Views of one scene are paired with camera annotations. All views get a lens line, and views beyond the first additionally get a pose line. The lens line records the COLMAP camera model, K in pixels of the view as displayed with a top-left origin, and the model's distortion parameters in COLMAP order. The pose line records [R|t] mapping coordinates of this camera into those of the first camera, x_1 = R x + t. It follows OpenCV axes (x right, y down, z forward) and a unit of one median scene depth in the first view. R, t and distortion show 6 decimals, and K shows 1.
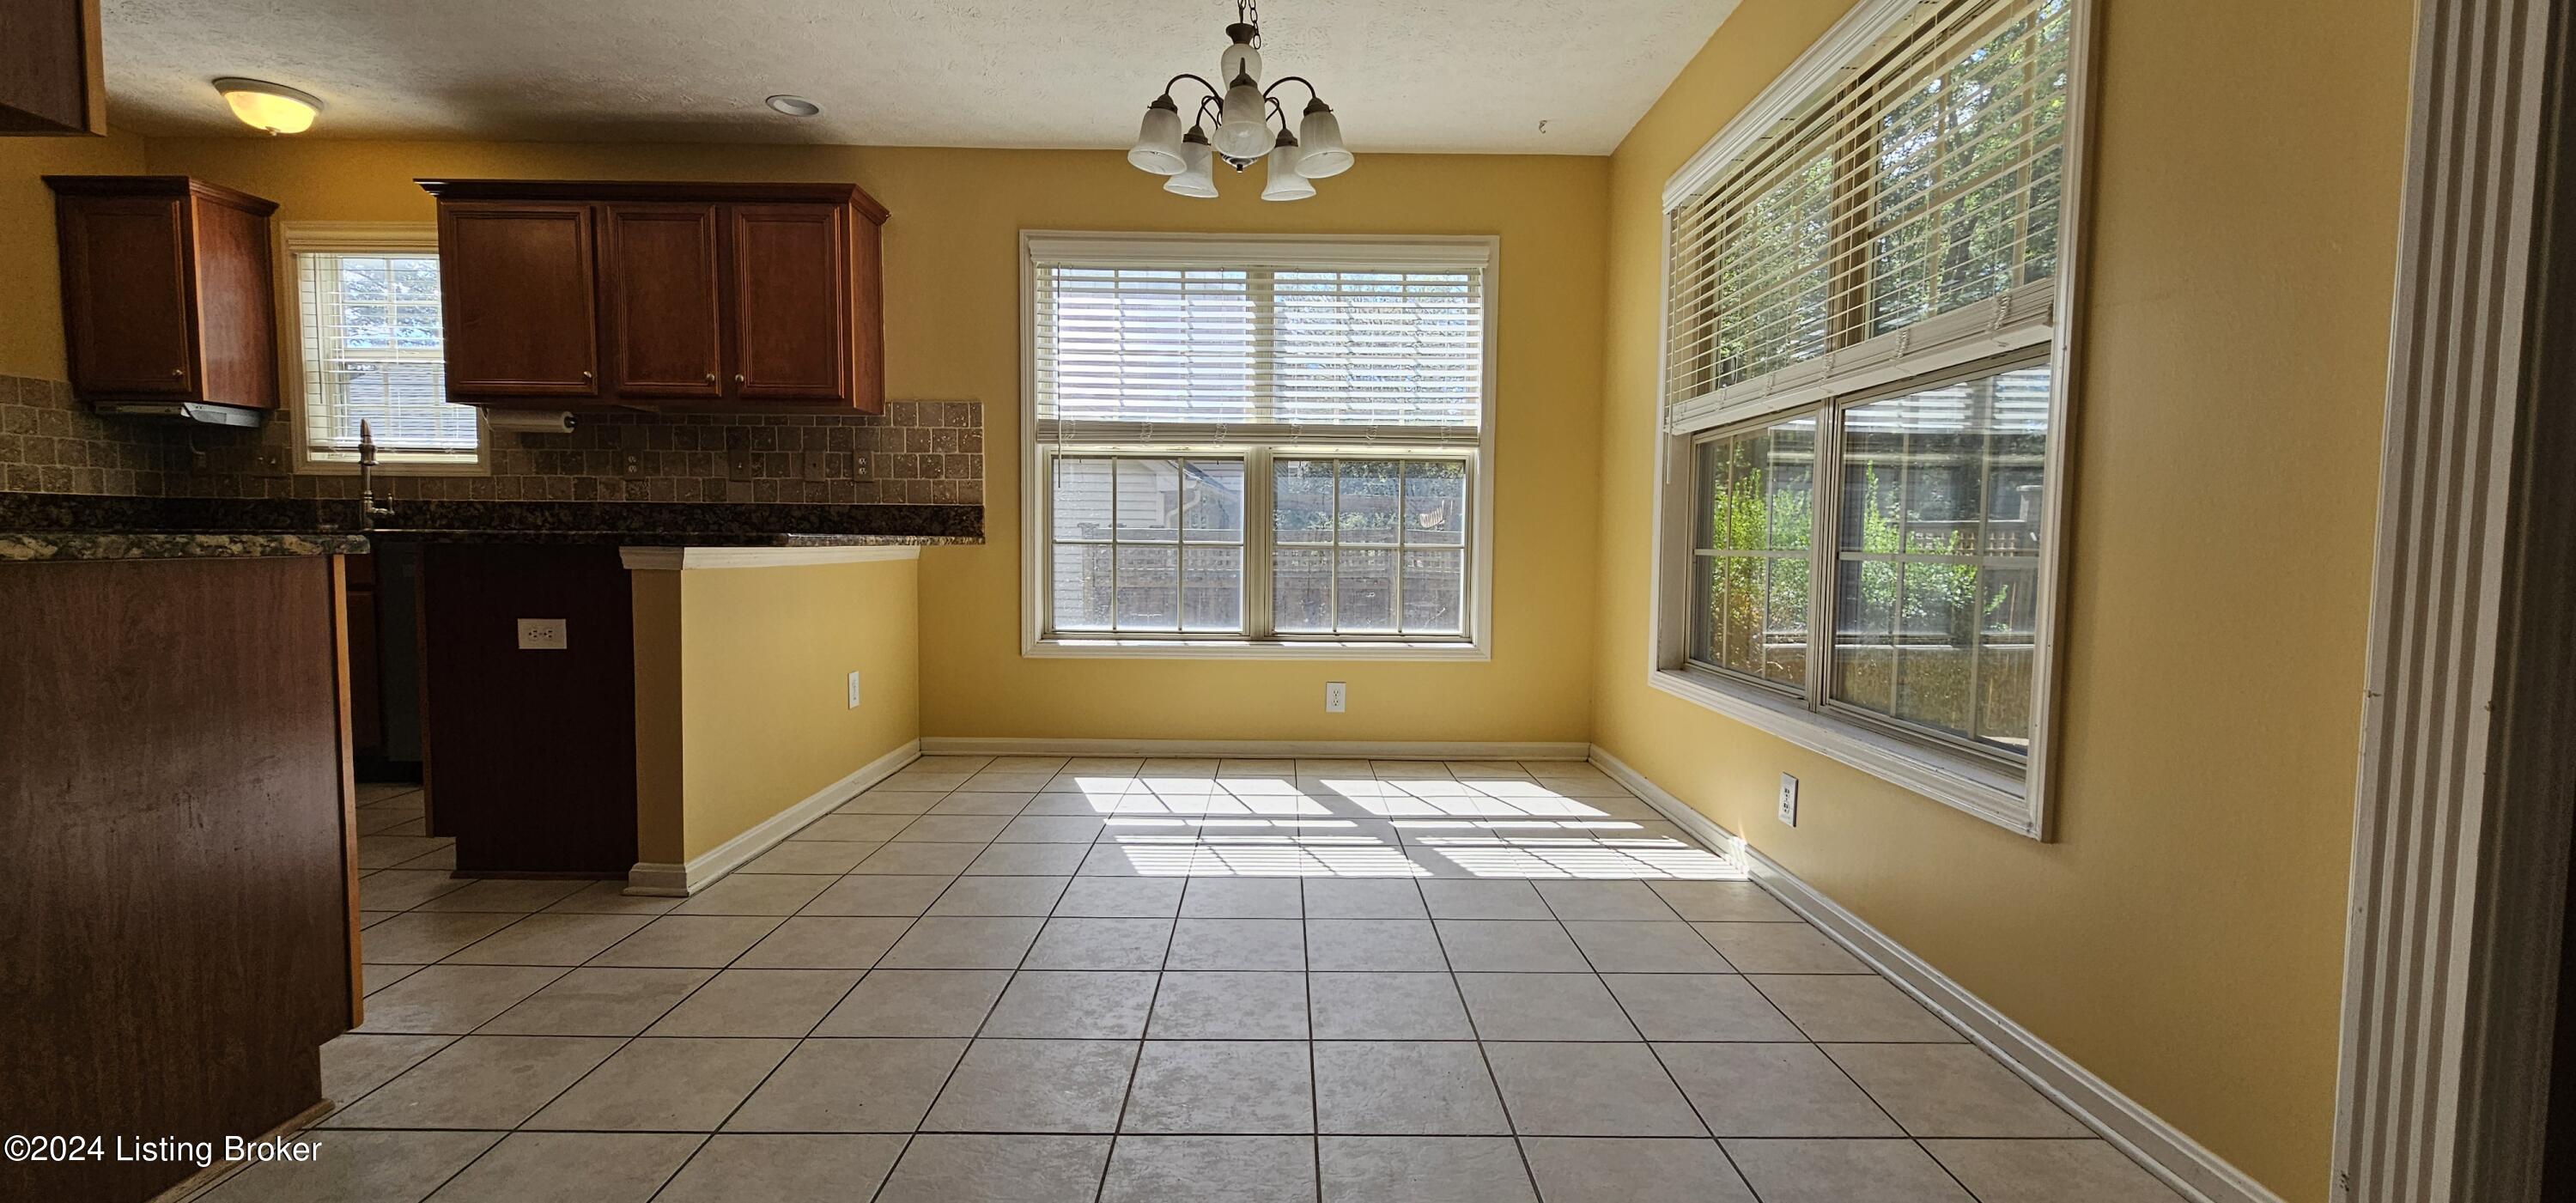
lens RADIAL K [[1051.8, 0, 1297.5], [0, 1051.8, 607.6], [0, 0, 1]] dist [-0.003242, -0.000201]
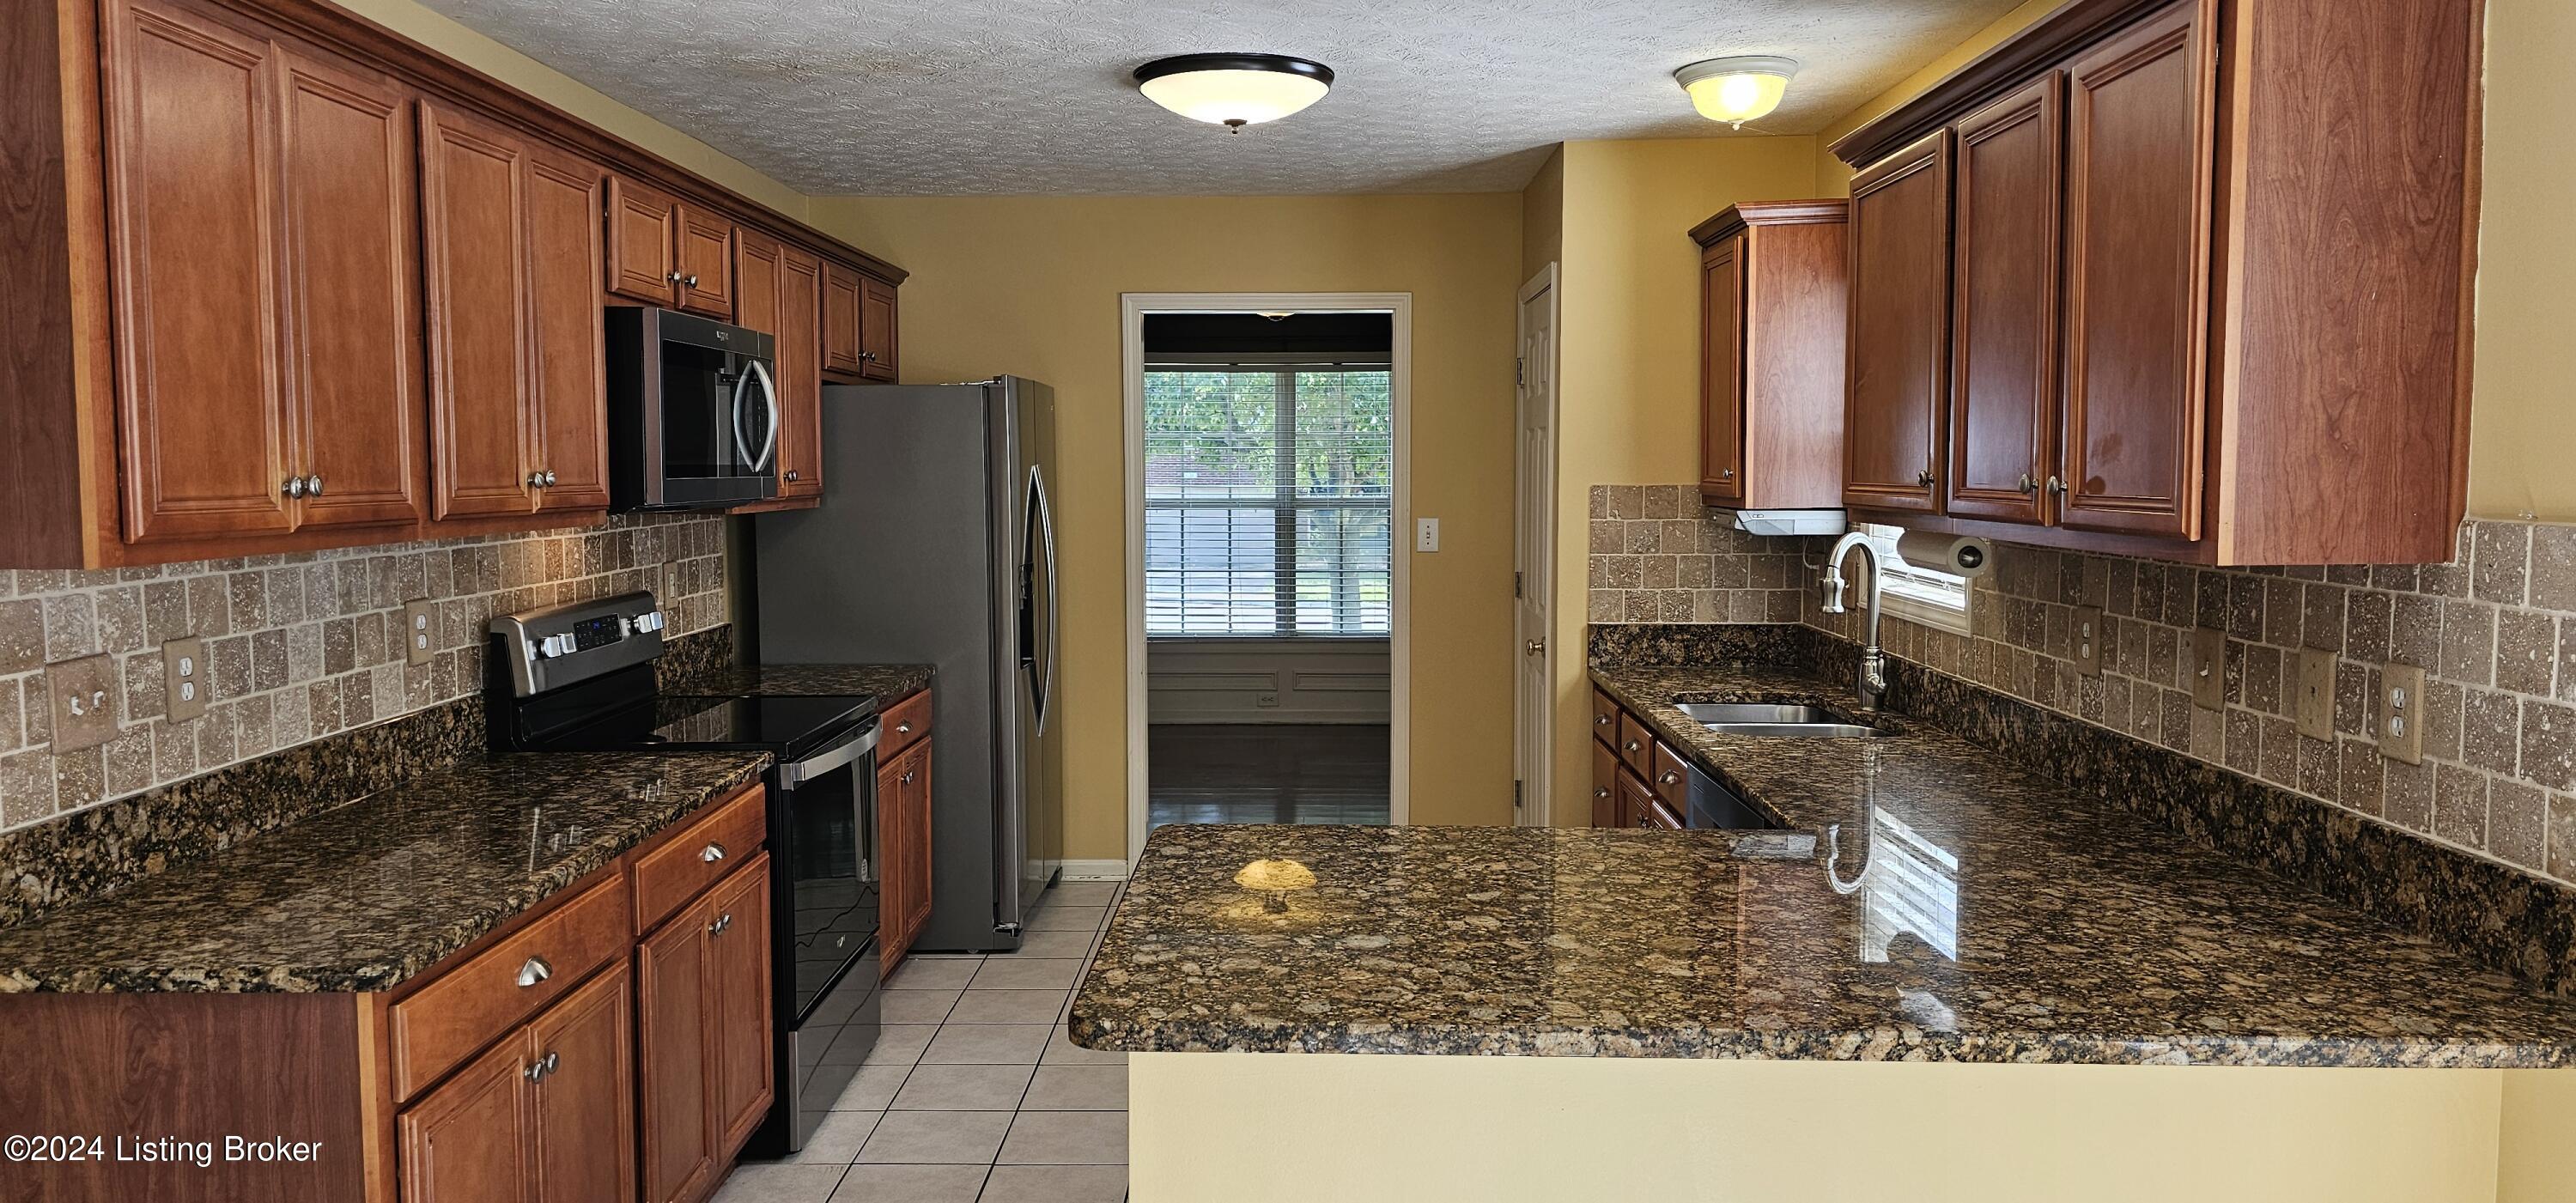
lens RADIAL K [[1718.0, 0, 1283.1], [0, 1718.0, 596.5], [0, 0, 1]] dist [0.041293, -0.028506]
pose [[-0.035987, 0.071059, -0.996823, 0.147826], [-0.061134, 0.995444, 0.073168, -0.204195], [0.997481, 0.063573, -0.031479, 0.722789]]
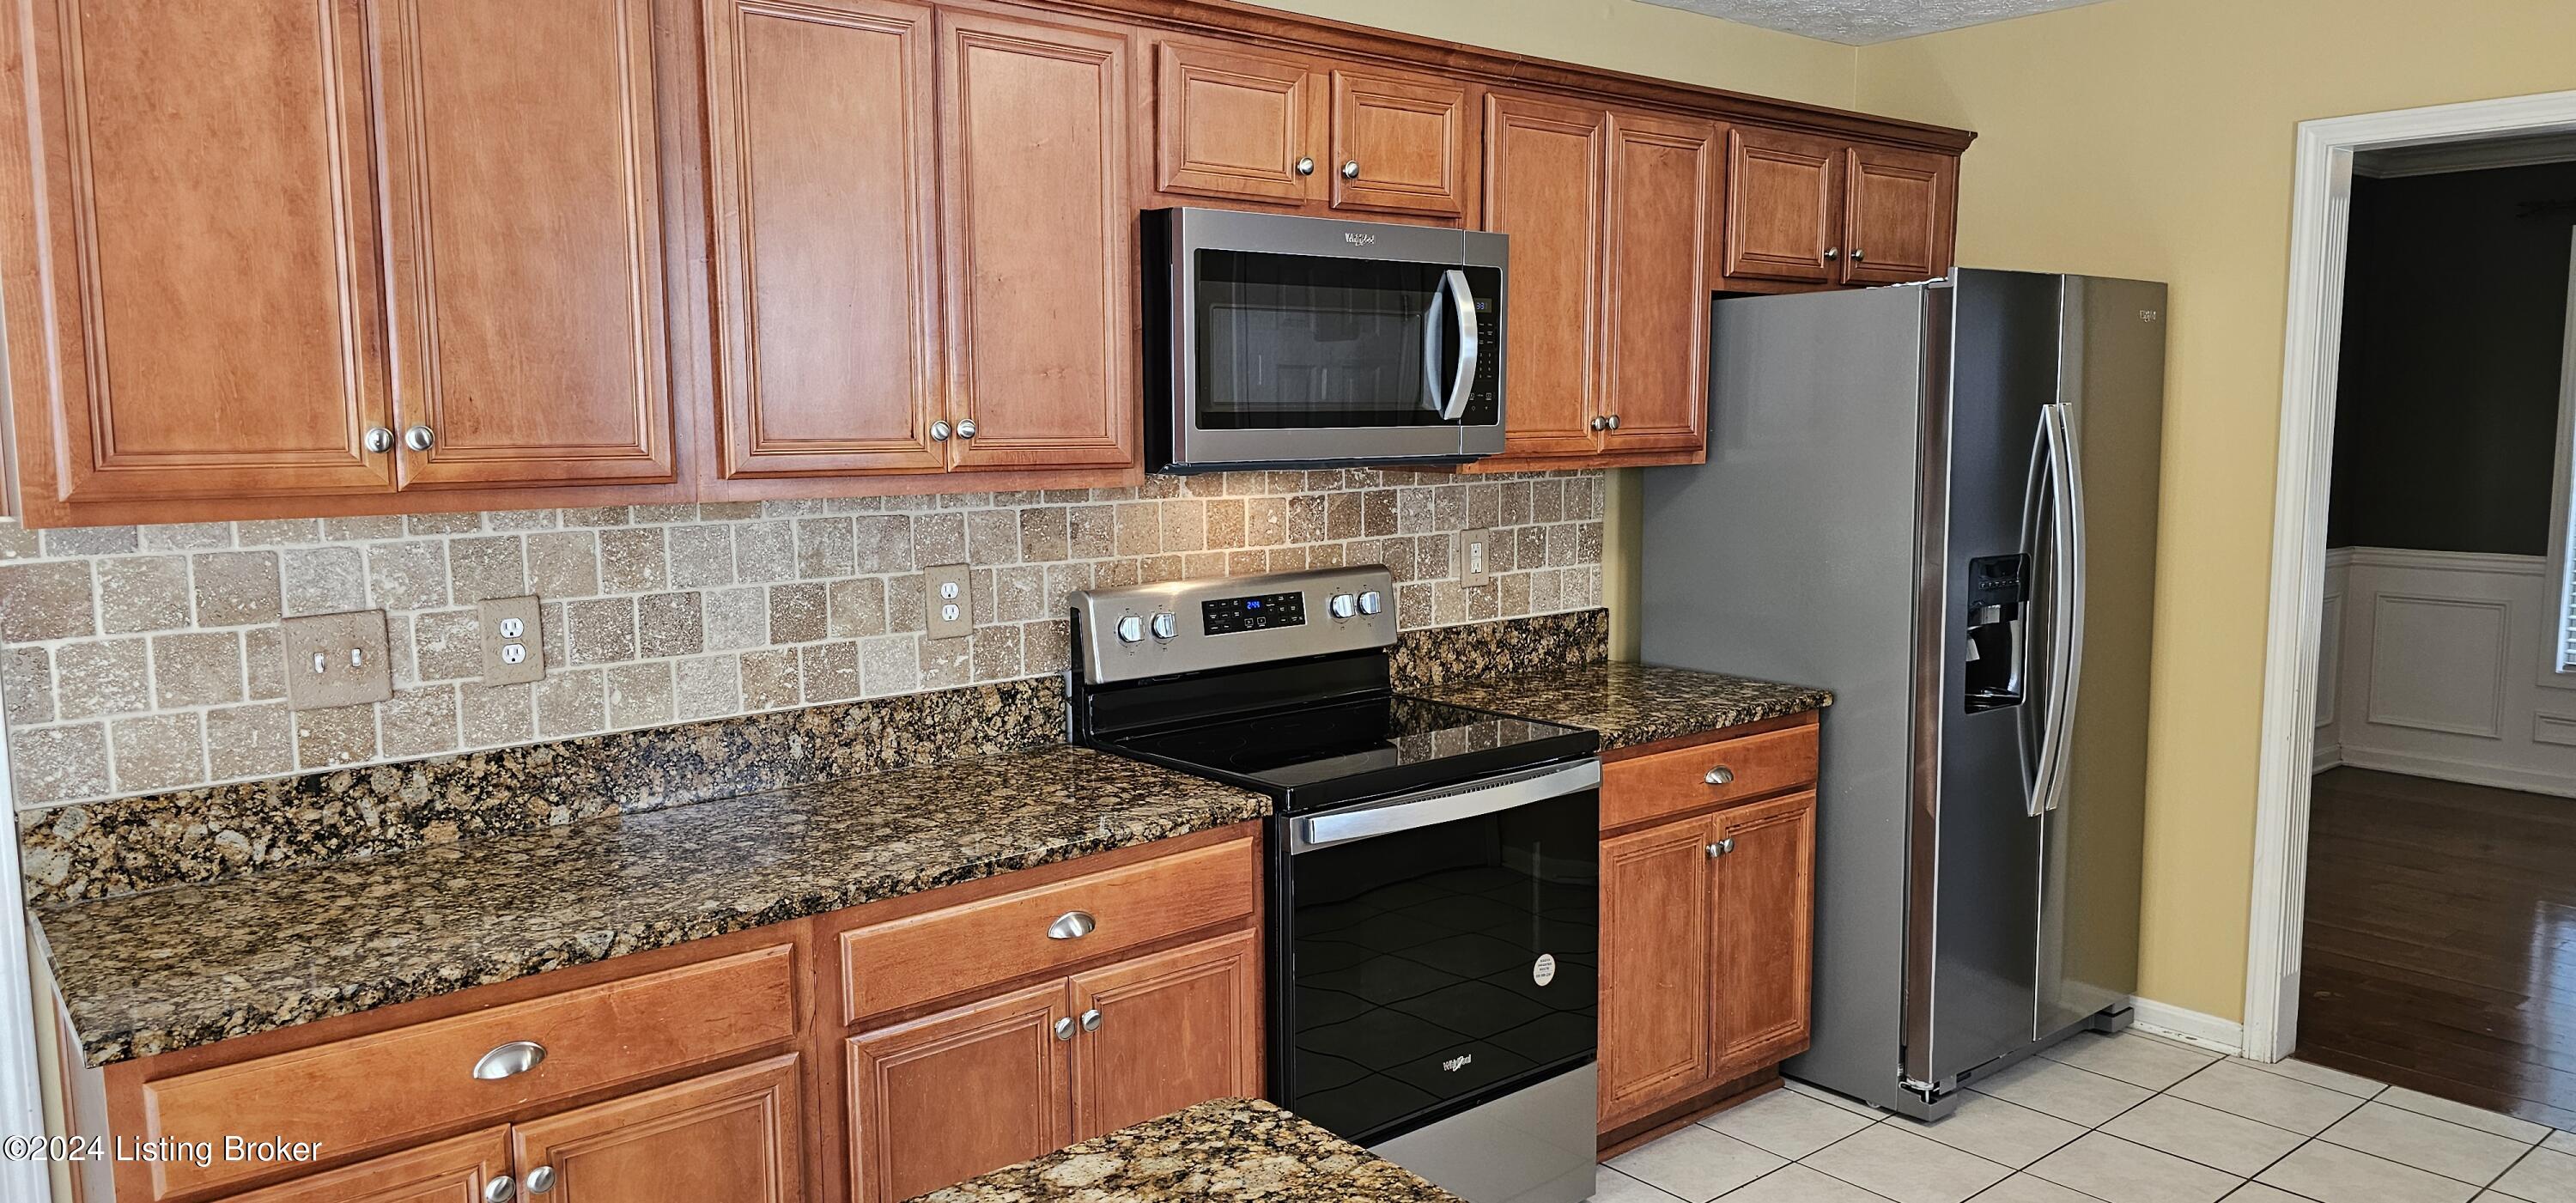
lens RADIAL K [[1718.0, 0, 1300.5], [0, 1718.0, 598.4], [0, 0, 1]] dist [0.041293, -0.028506]
pose [[-0.781574, 0.067099, -0.620194, -0.351478], [-0.038386, 0.987141, 0.155174, -0.221629], [0.622631, 0.145086, -0.768948, 0.946156]]
